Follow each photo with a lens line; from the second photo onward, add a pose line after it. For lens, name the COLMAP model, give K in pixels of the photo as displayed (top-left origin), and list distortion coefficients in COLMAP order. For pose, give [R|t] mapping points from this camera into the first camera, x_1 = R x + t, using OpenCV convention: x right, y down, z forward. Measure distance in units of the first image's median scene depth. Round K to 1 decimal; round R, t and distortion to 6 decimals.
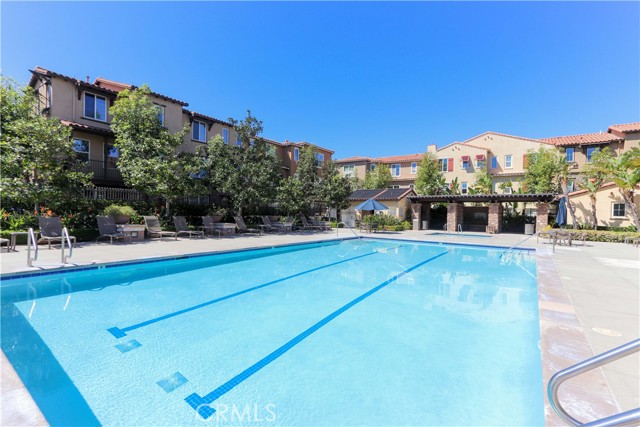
lens RADIAL K [[286.2, 0, 320.0], [0, 286.2, 213.5], [0, 0, 1]] dist [0.002403, 0.000521]
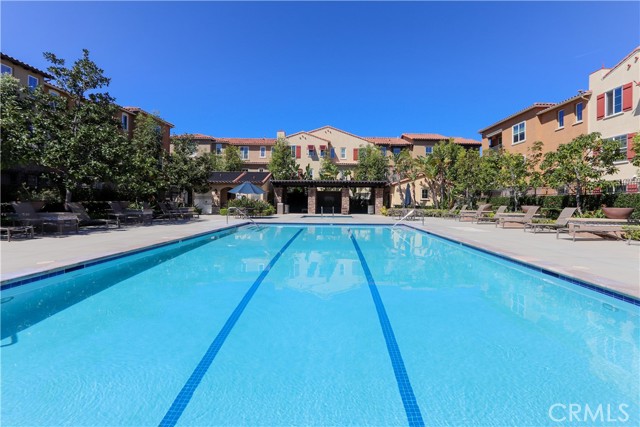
lens RADIAL K [[293.4, 0, 320.9], [0, 293.4, 199.7], [0, 0, 1]] dist [-0.001062, 0.000056]
pose [[0.824211, -0.009382, 0.566205, -0.126950], [0.006808, 0.999955, 0.006659, 0.001970], [-0.566242, -0.001634, 0.824238, 0.060086]]
